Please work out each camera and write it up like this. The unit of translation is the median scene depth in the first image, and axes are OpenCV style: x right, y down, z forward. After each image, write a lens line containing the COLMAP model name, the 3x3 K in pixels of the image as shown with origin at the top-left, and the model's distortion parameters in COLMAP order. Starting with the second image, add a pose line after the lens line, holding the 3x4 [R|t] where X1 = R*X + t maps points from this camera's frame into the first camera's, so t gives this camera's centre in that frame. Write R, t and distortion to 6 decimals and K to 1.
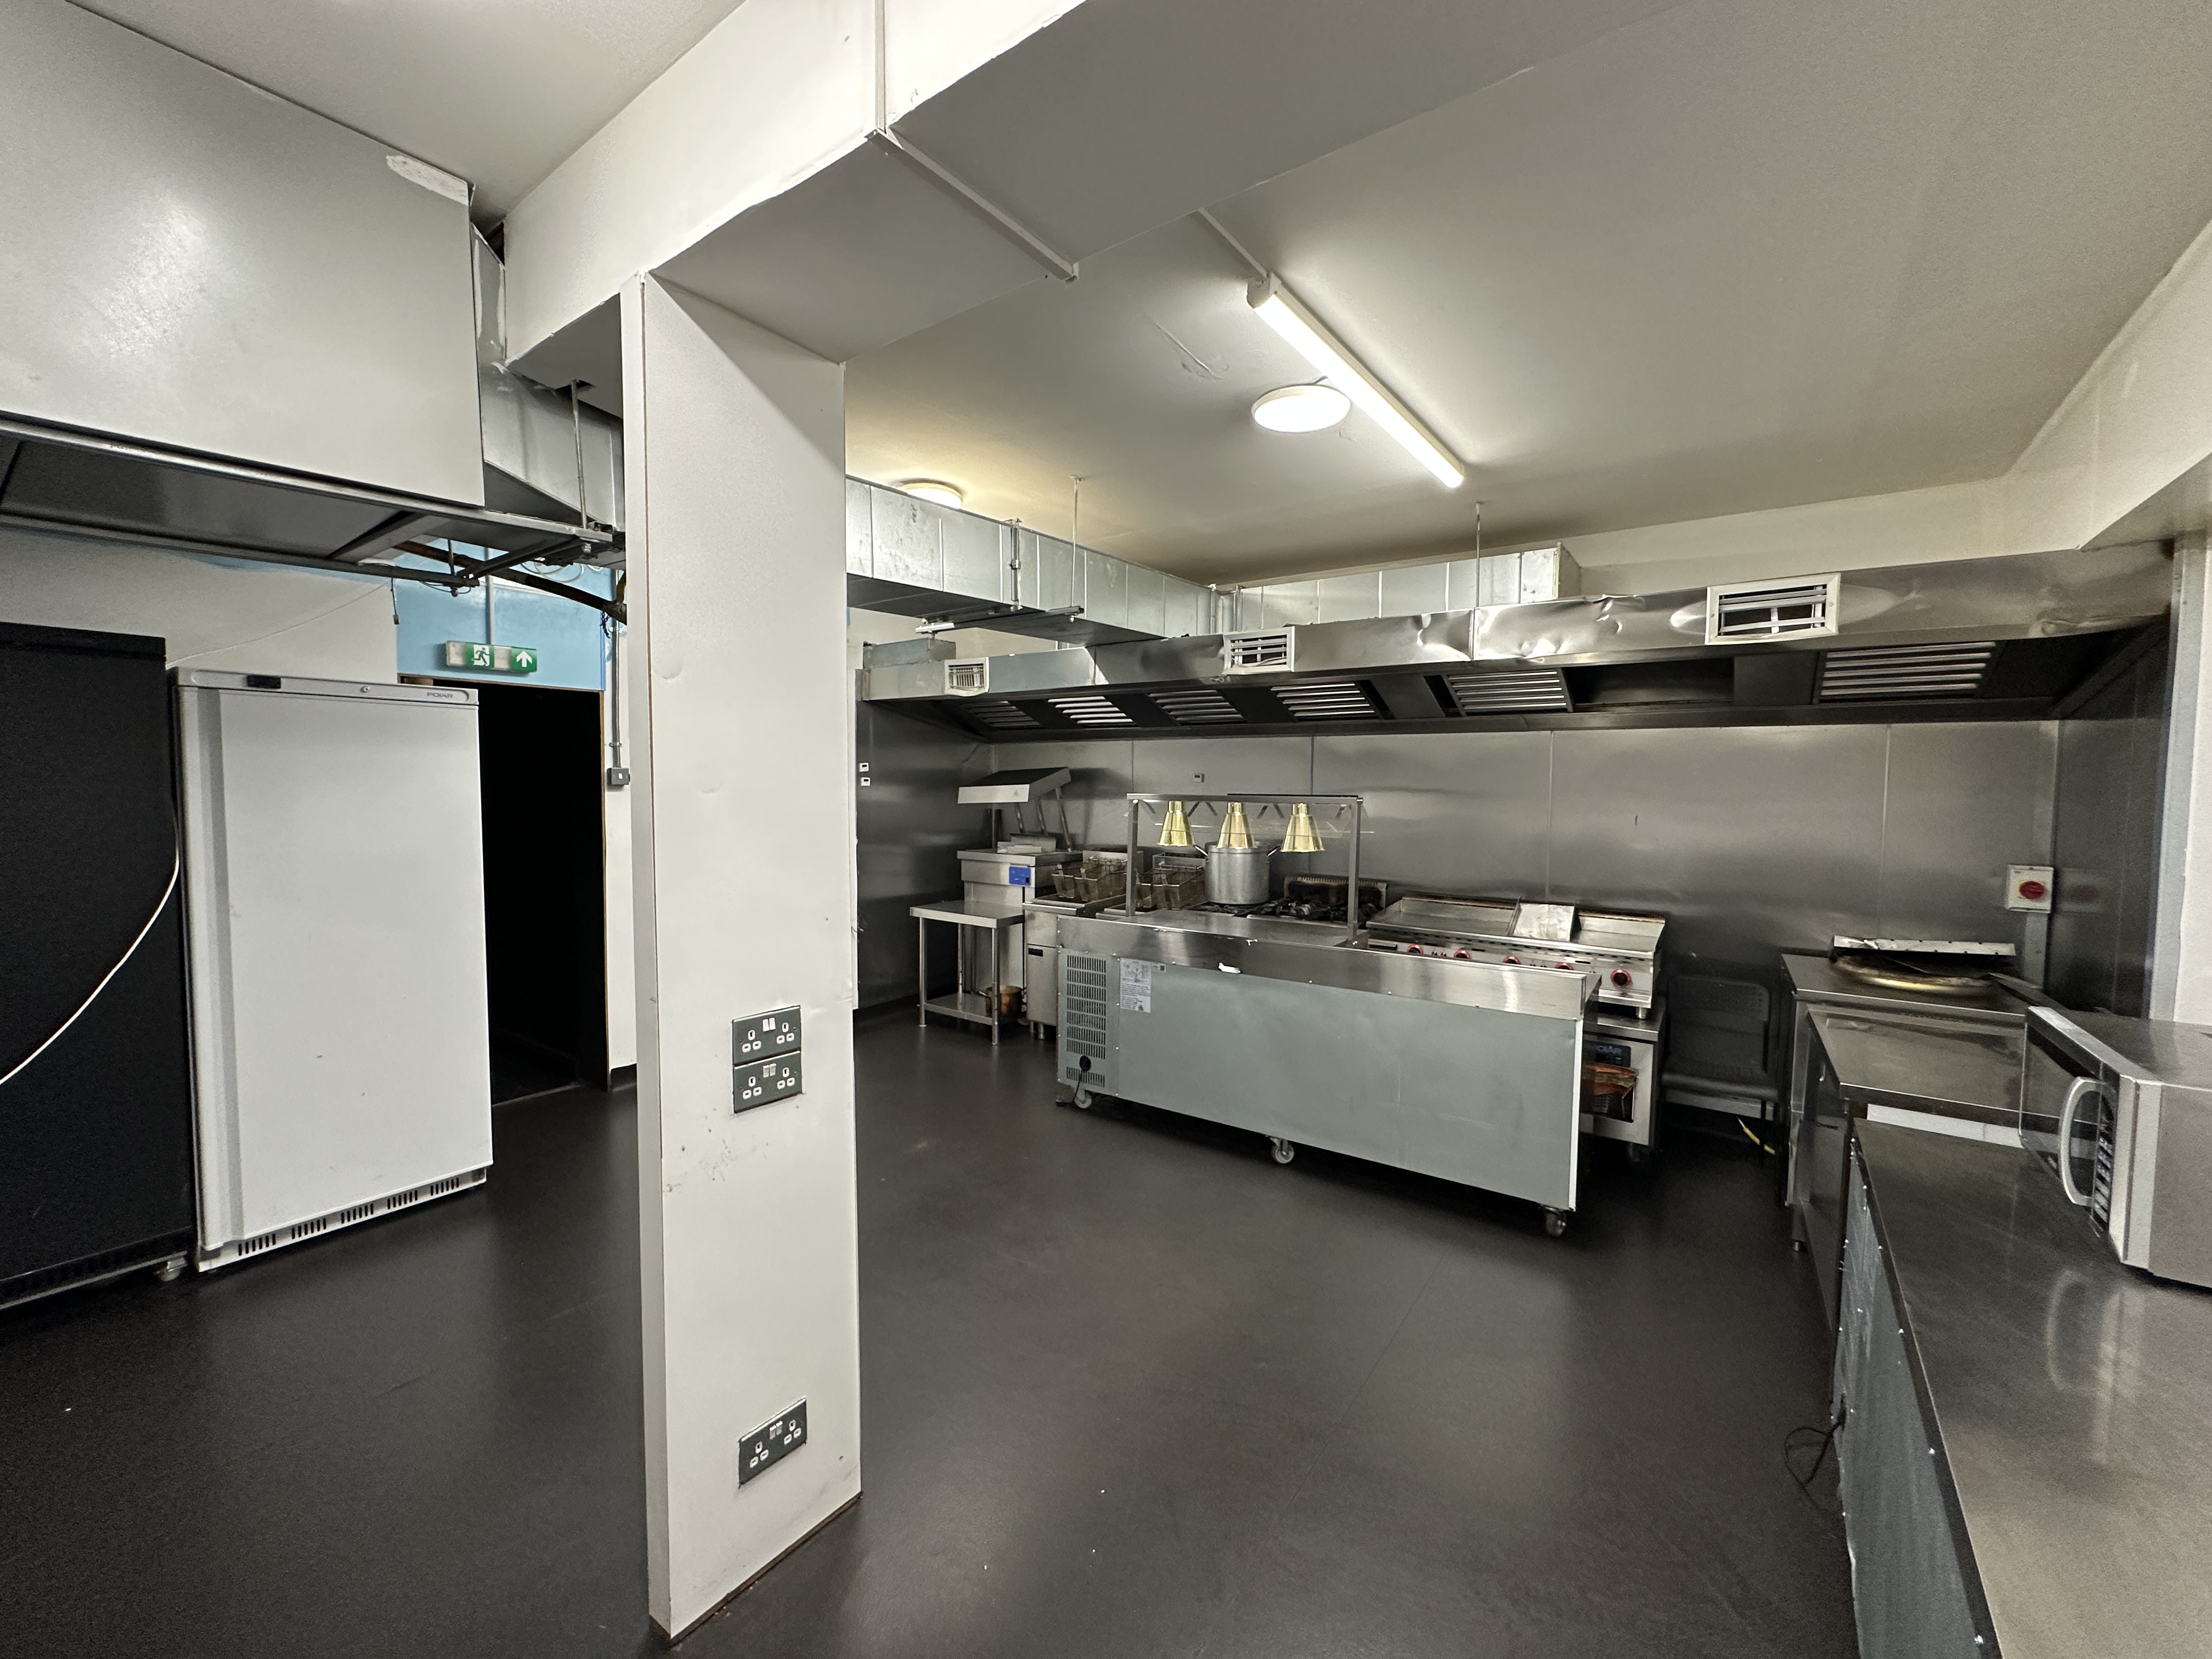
lens RADIAL K [[888.3, 0, 1111.5], [0, 888.3, 820.9], [0, 0, 1]] dist [0.002219, -0.000041]
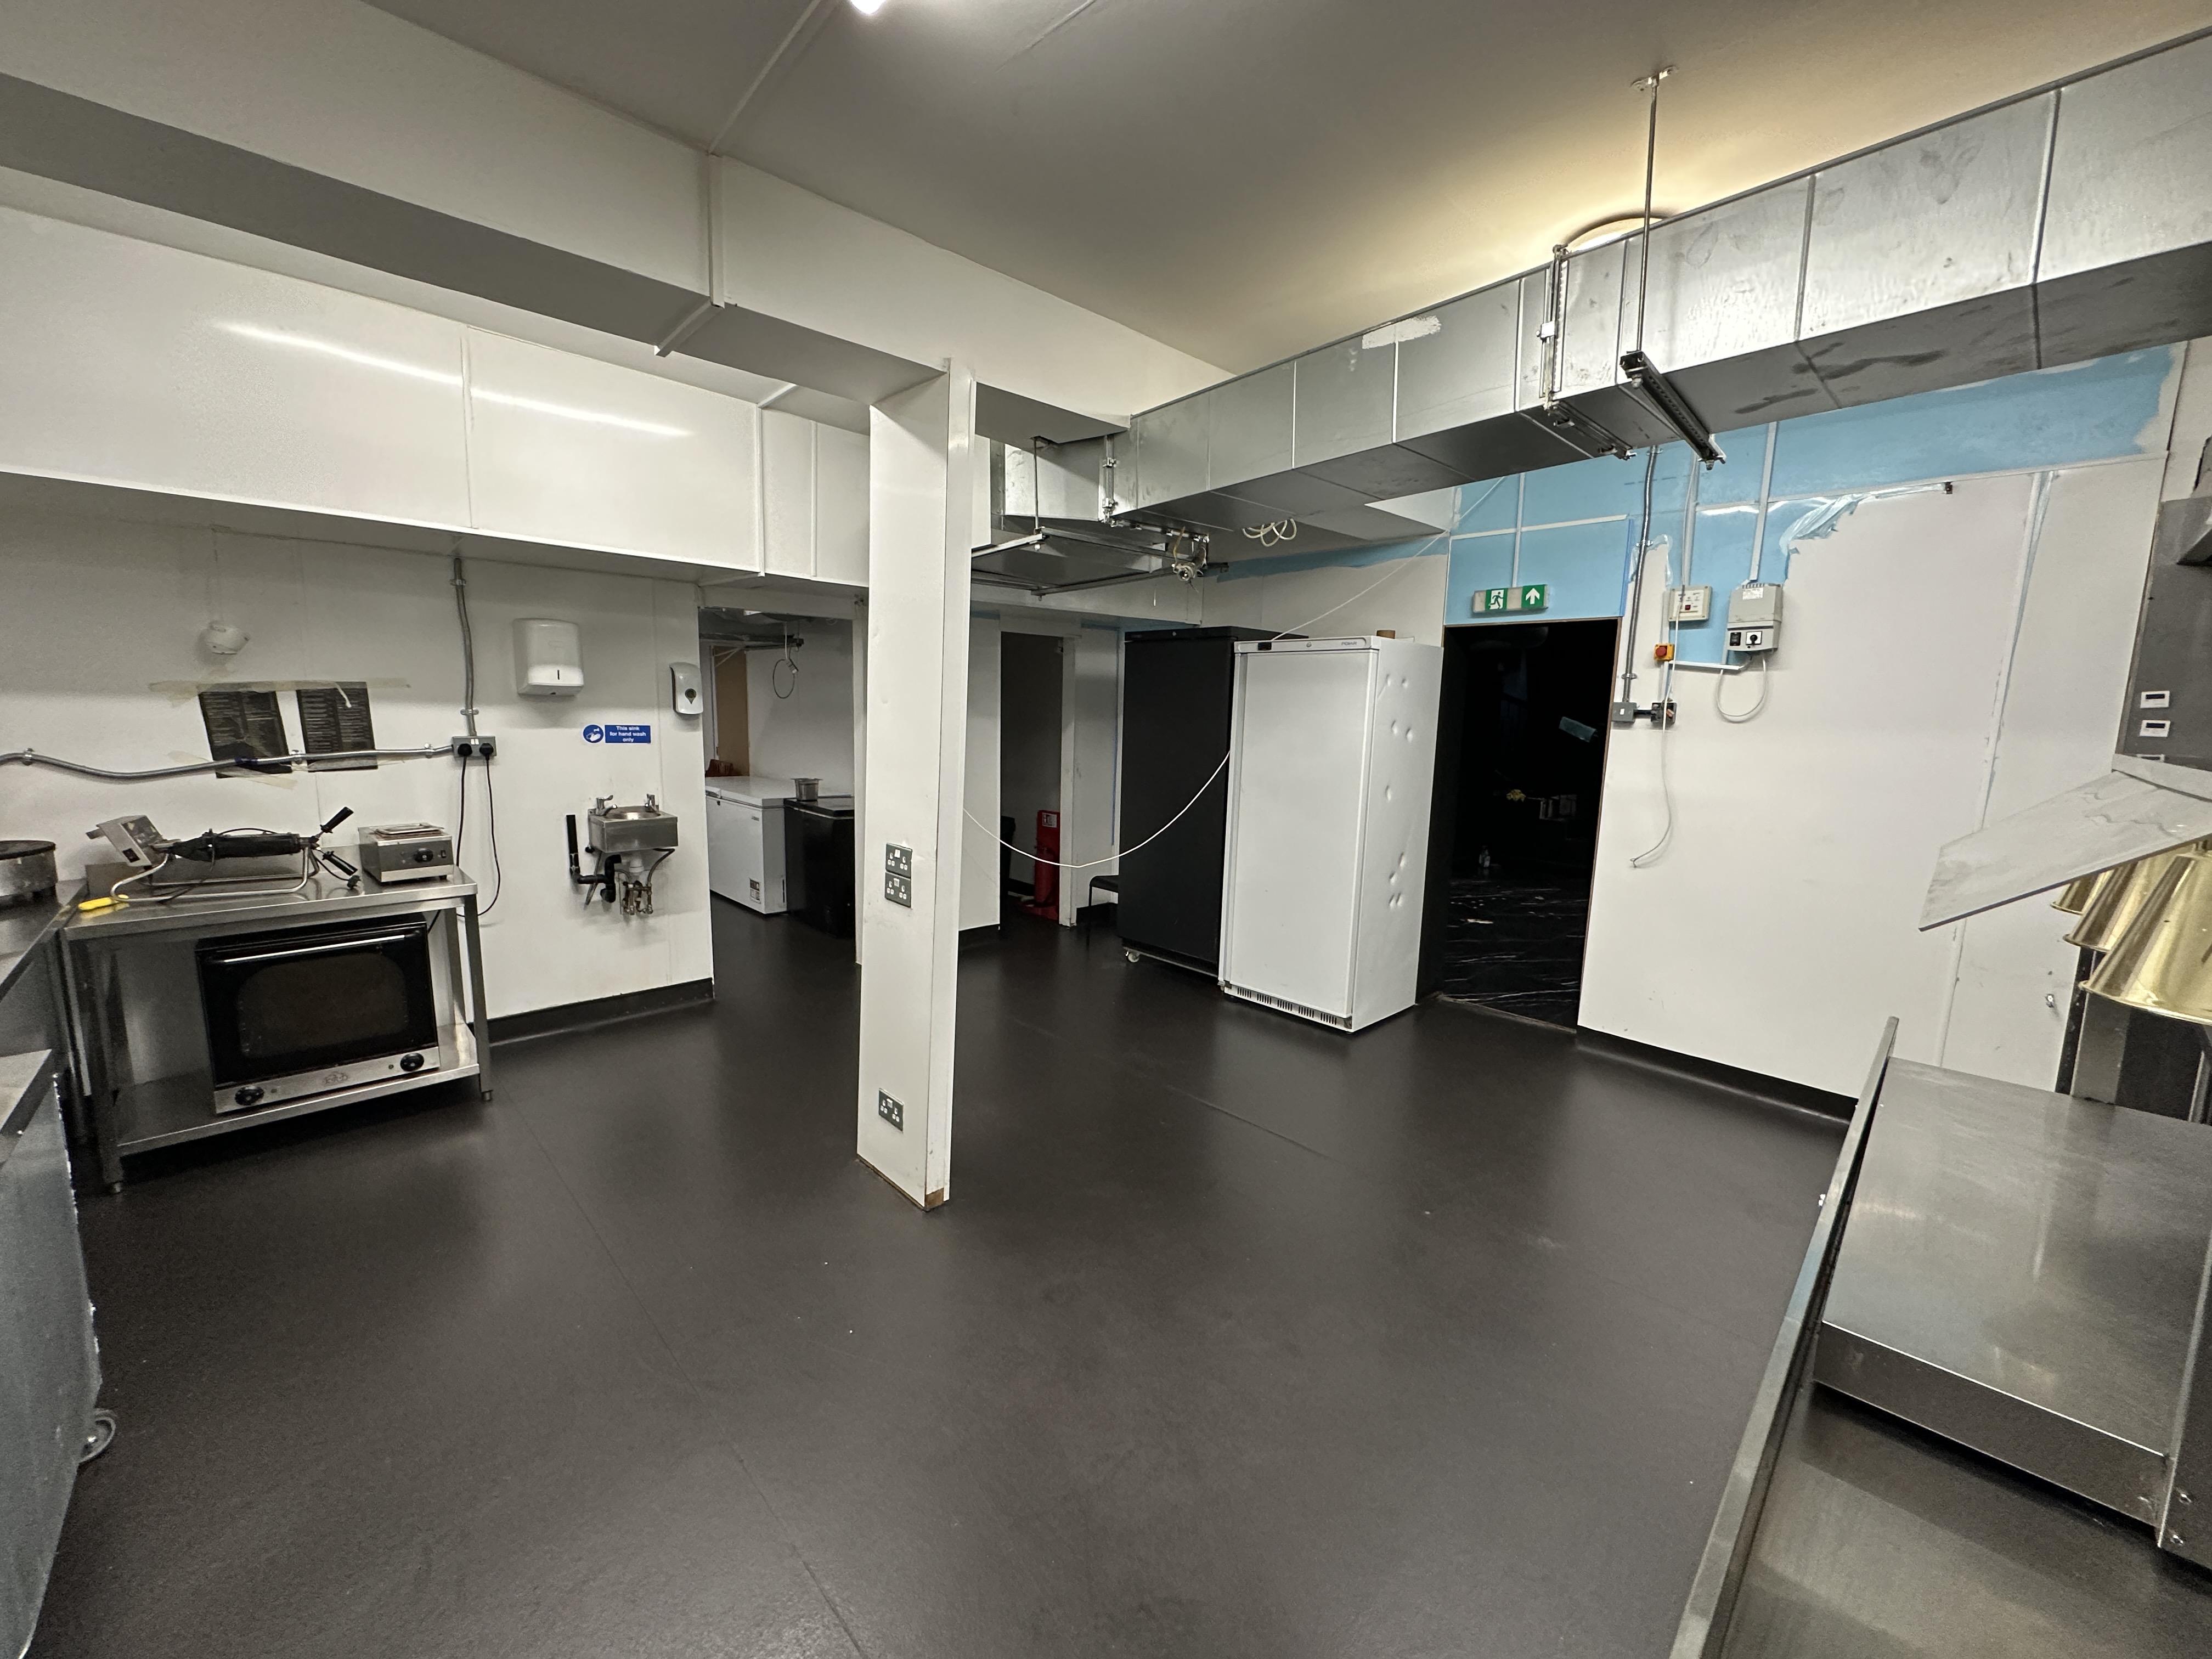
lens RADIAL K [[888.3, 0, 1106.4], [0, 888.3, 826.3], [0, 0, 1]] dist [0.002219, -0.000041]
pose [[-0.178922, 0.121181, -0.976372, 0.658919], [-0.068731, 0.988422, 0.135272, -0.033377], [0.981460, 0.091310, -0.168522, 1.001154]]
